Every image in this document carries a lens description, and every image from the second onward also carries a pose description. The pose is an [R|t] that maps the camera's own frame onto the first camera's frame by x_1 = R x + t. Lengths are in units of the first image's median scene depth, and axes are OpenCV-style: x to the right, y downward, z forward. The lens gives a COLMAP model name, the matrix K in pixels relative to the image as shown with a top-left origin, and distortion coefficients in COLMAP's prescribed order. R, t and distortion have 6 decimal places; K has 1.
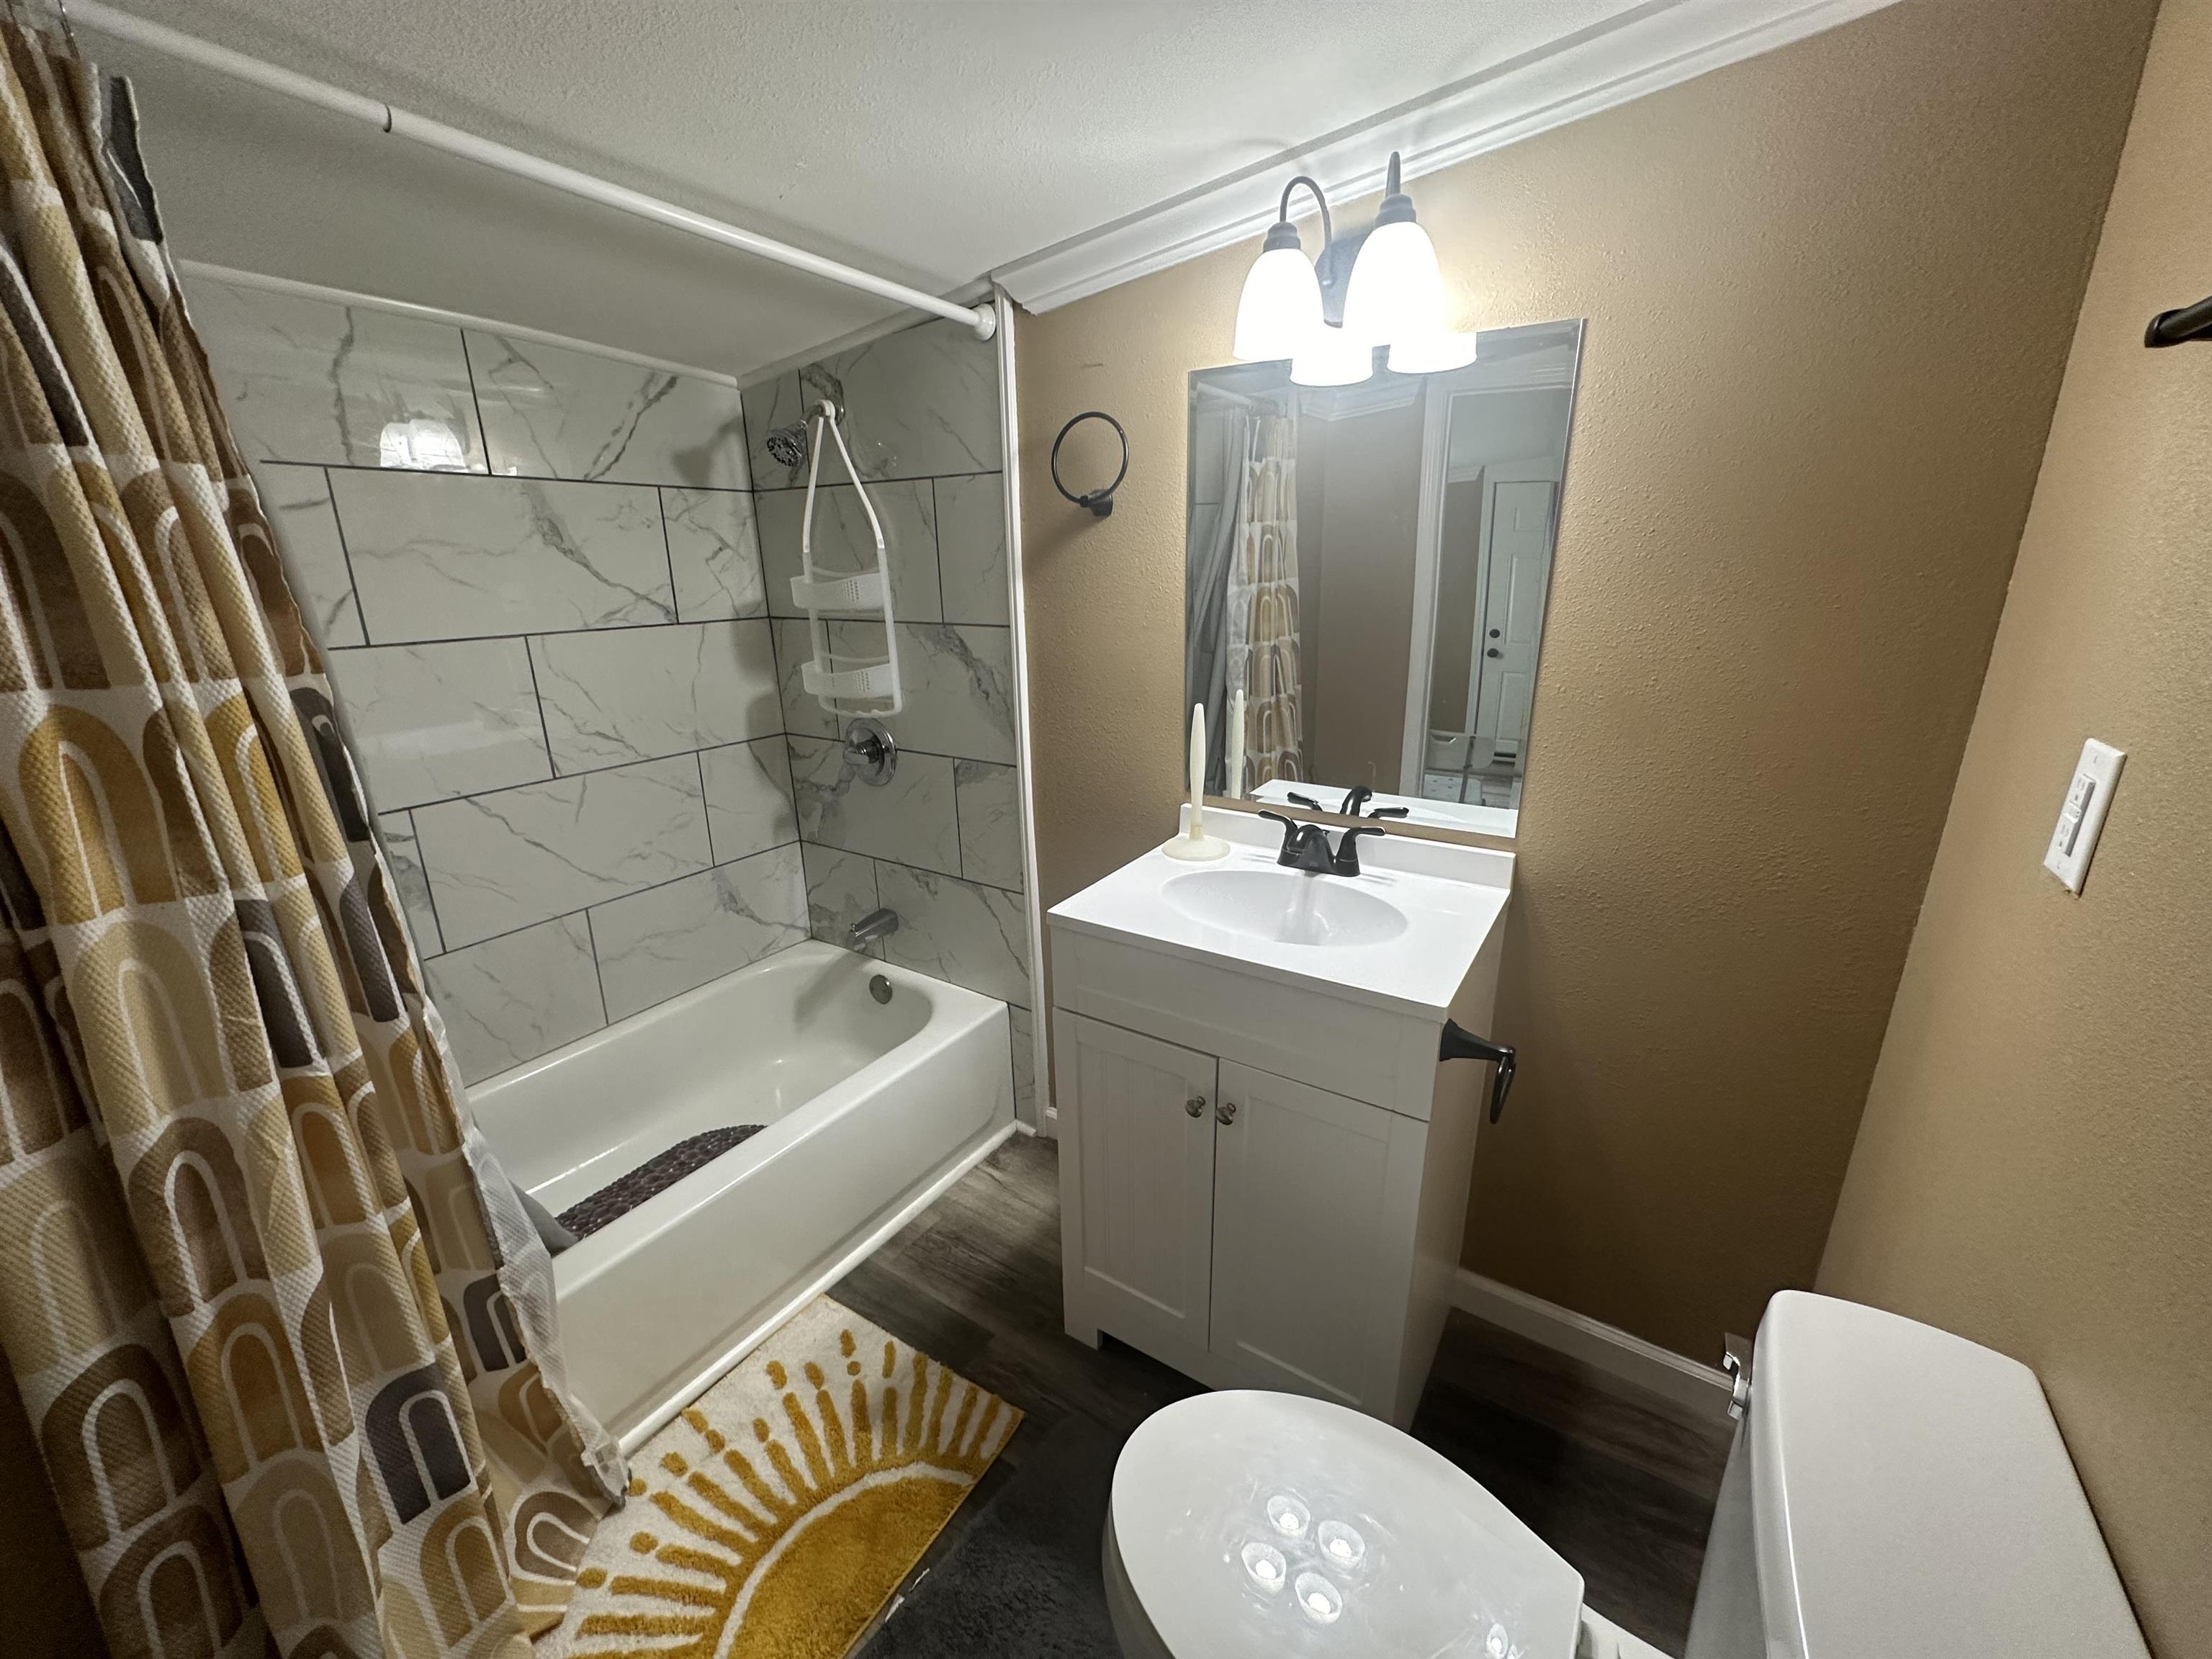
lens RADIAL K [[886.0, 0, 1106.0], [0, 886.0, 829.5], [0, 0, 1]] dist [-0.000650, 0.000154]
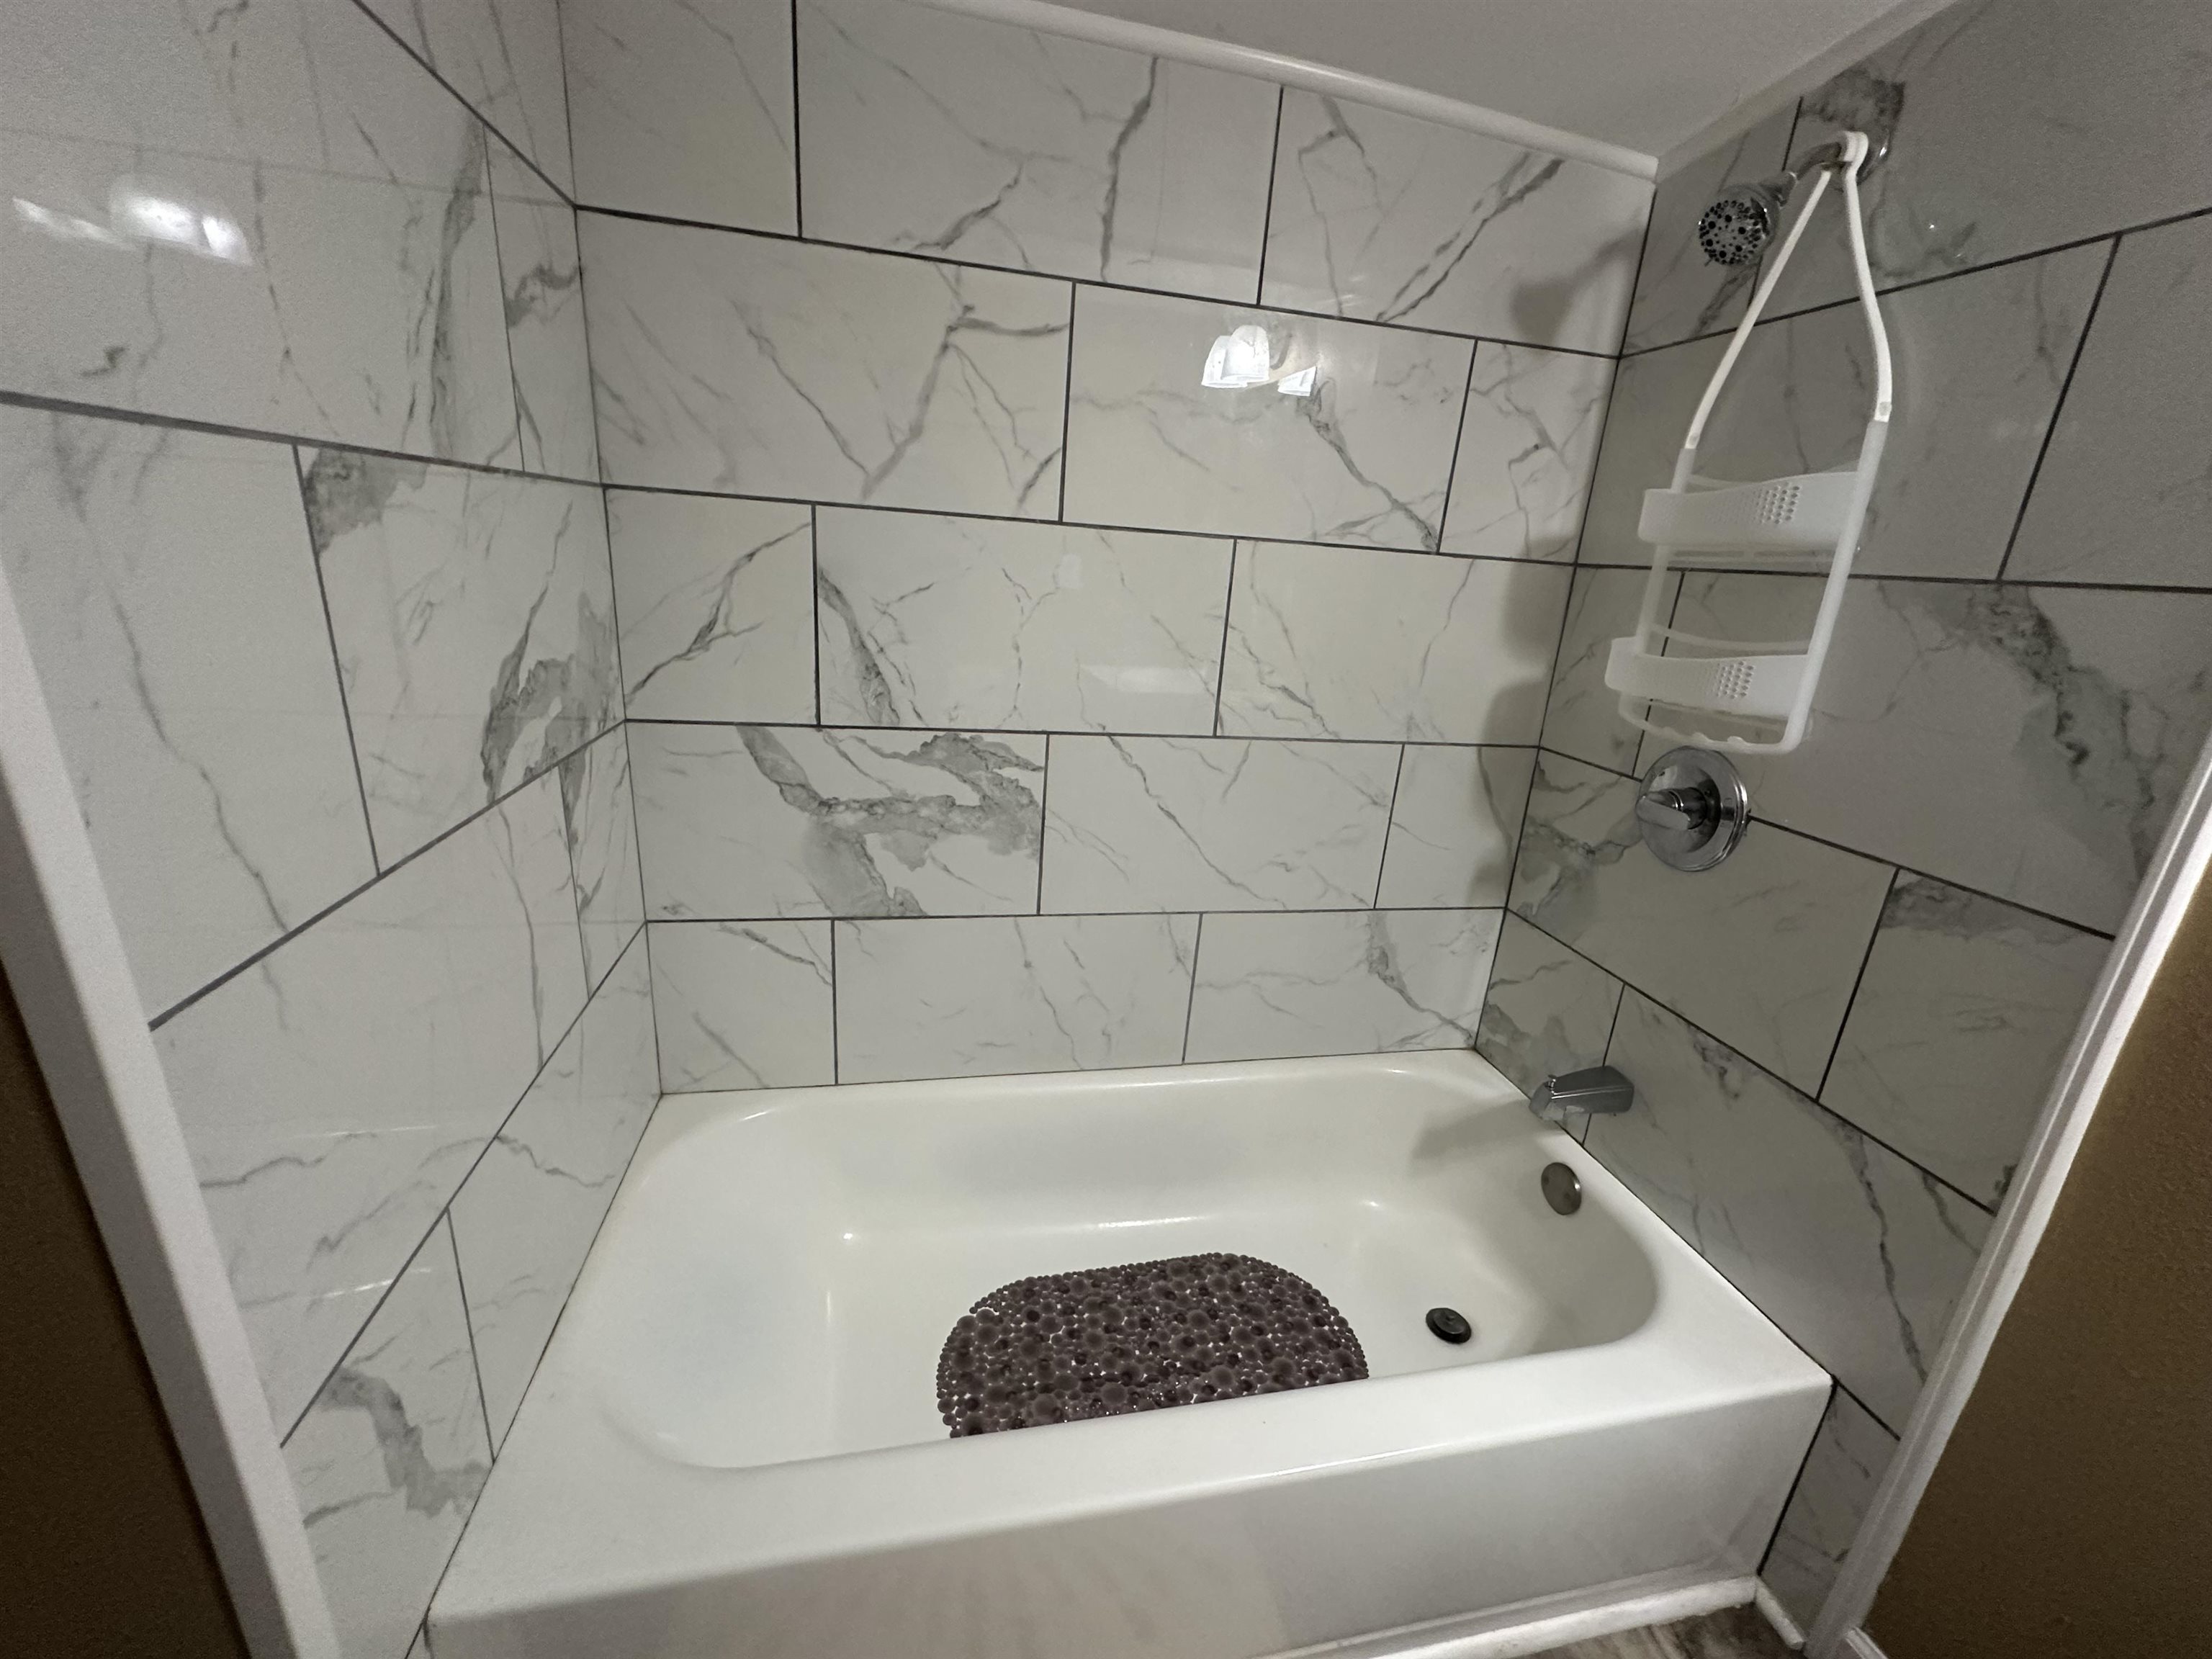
lens RADIAL K [[886.0, 0, 1106.0], [0, 886.0, 829.5], [0, 0, 1]] dist [-0.000650, 0.000154]
pose [[0.705053, 0.272343, -0.654774, -0.158896], [-0.284462, 0.954391, 0.090659, -0.021814], [0.649601, 0.122339, 0.750368, 0.348222]]
